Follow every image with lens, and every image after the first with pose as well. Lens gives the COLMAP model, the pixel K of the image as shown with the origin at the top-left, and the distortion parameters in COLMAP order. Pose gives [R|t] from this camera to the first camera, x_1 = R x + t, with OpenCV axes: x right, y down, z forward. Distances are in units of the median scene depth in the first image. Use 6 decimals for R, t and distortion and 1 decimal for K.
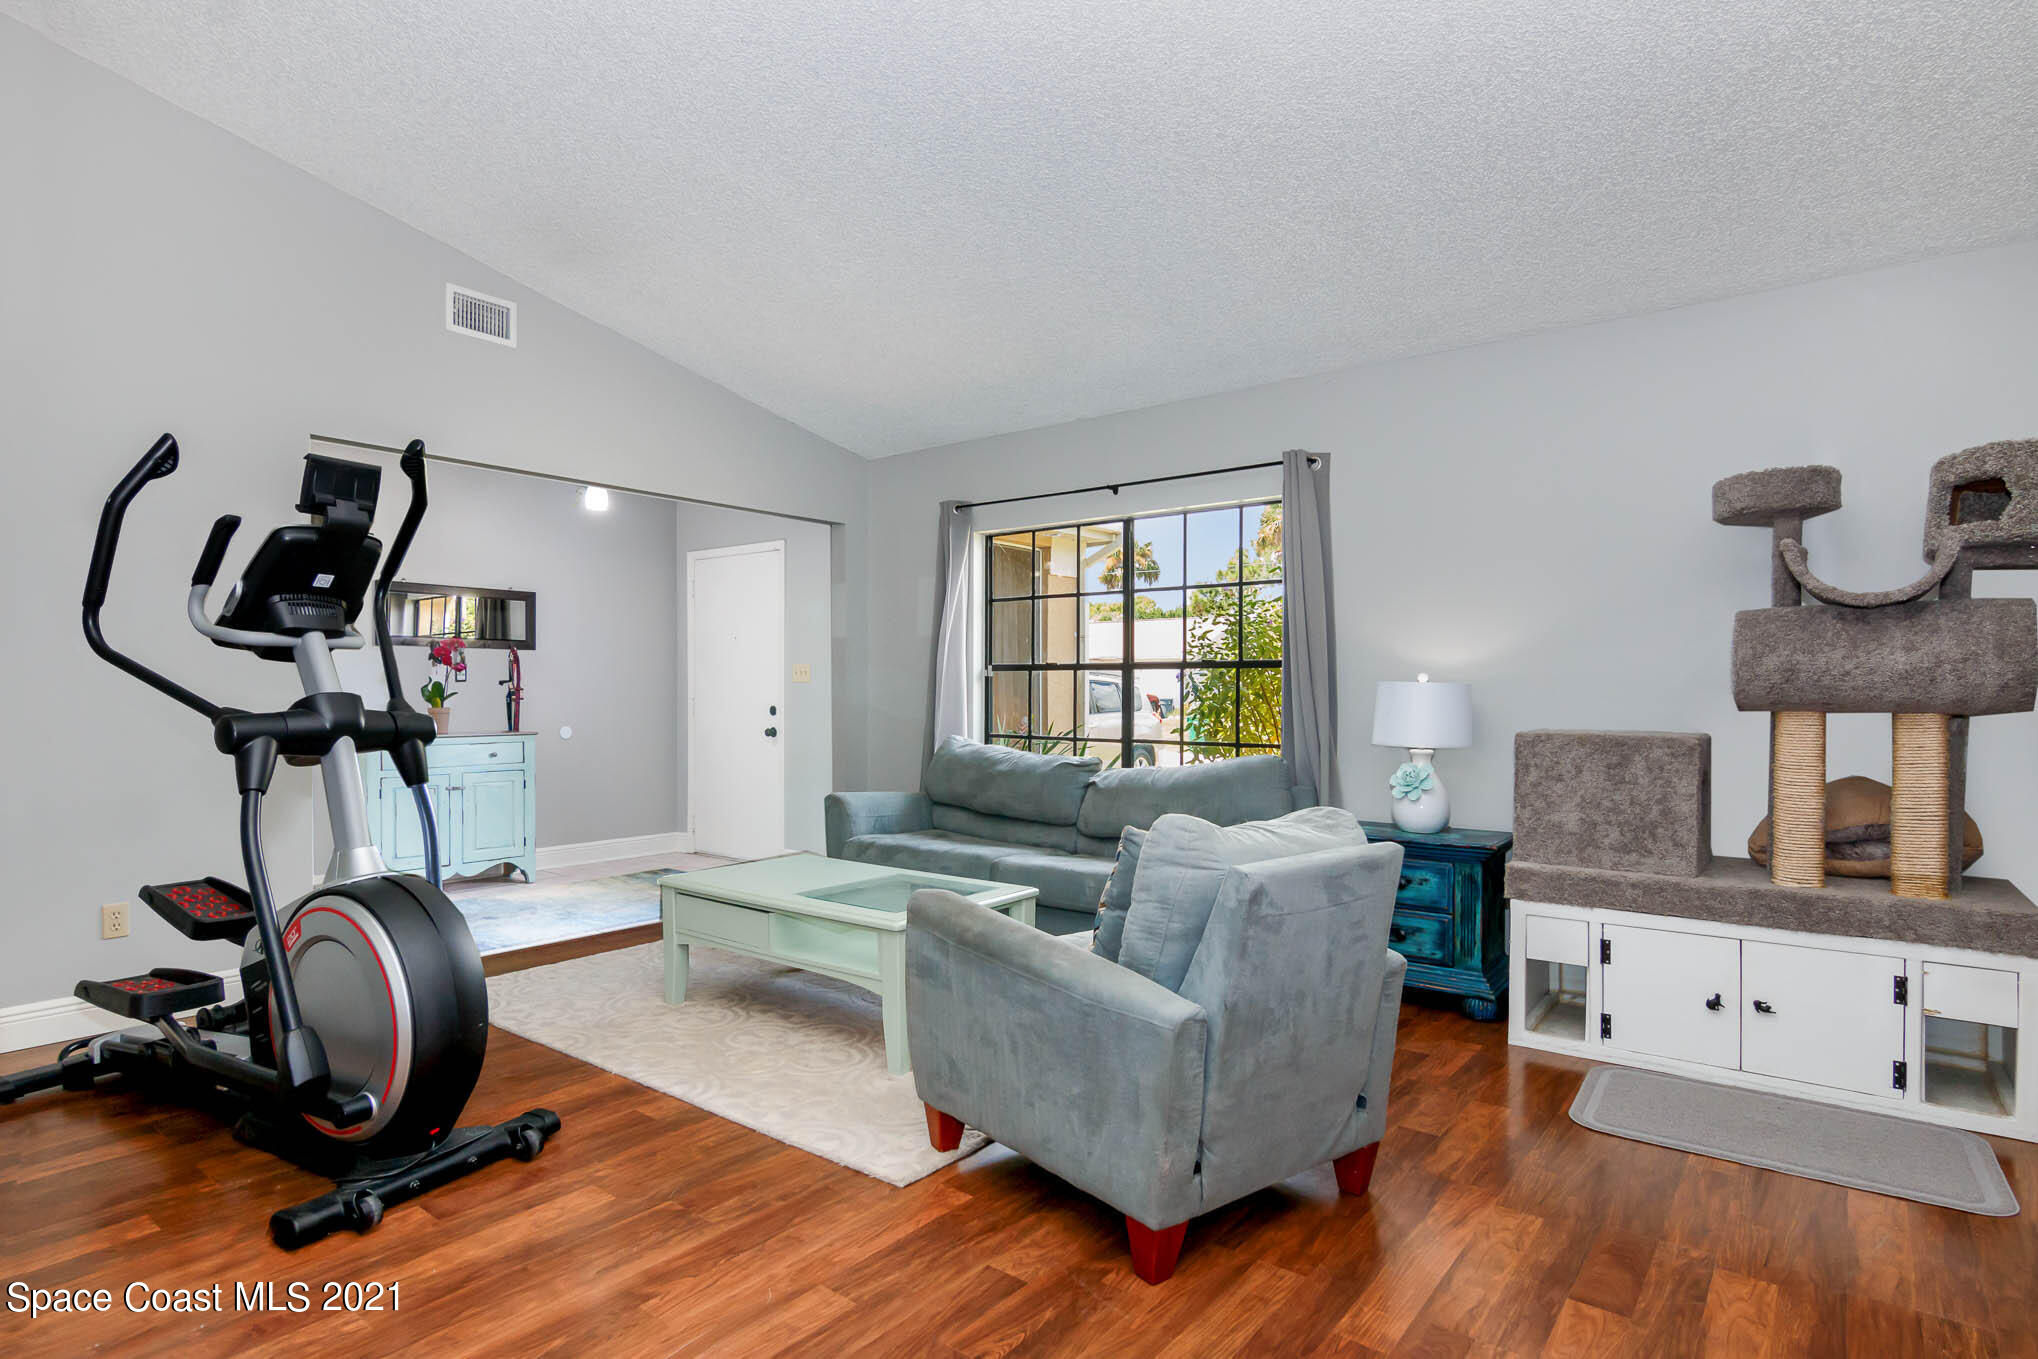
lens RADIAL K [[1045.8, 0, 1018.4], [0, 1045.8, 685.3], [0, 0, 1]] dist [-0.001484, 0.000755]
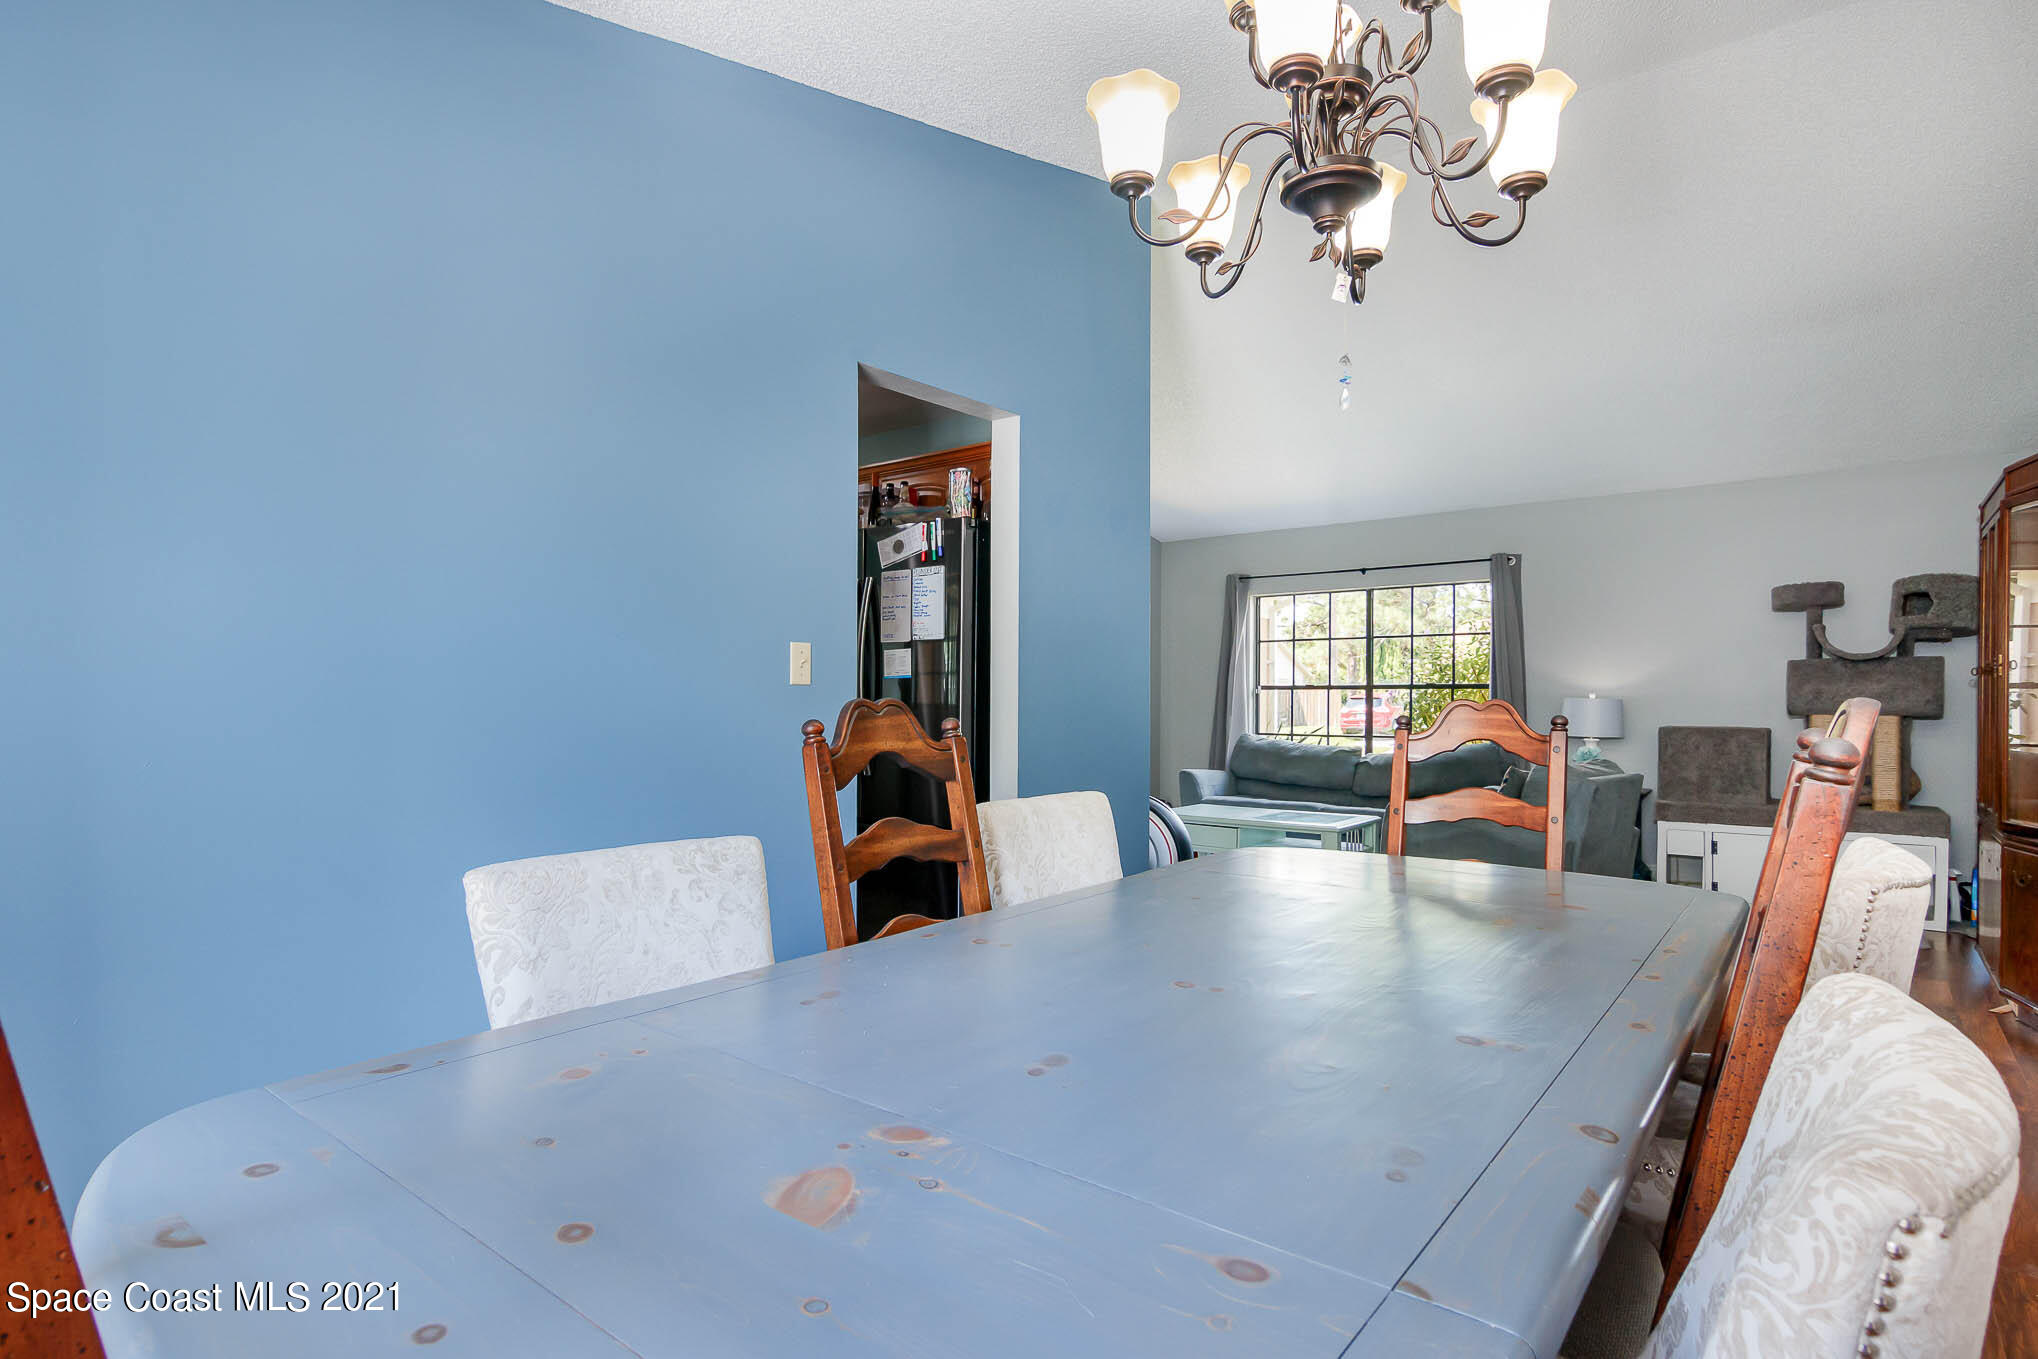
lens RADIAL K [[1045.8, 0, 1009.0], [0, 1045.8, 694.7], [0, 0, 1]] dist [-0.001484, 0.000755]
pose [[0.999956, 0.001823, -0.009223, -0.622715], [-0.001879, 0.999980, -0.006048, 0.003158], [0.009212, 0.006065, 0.999939, -0.797034]]
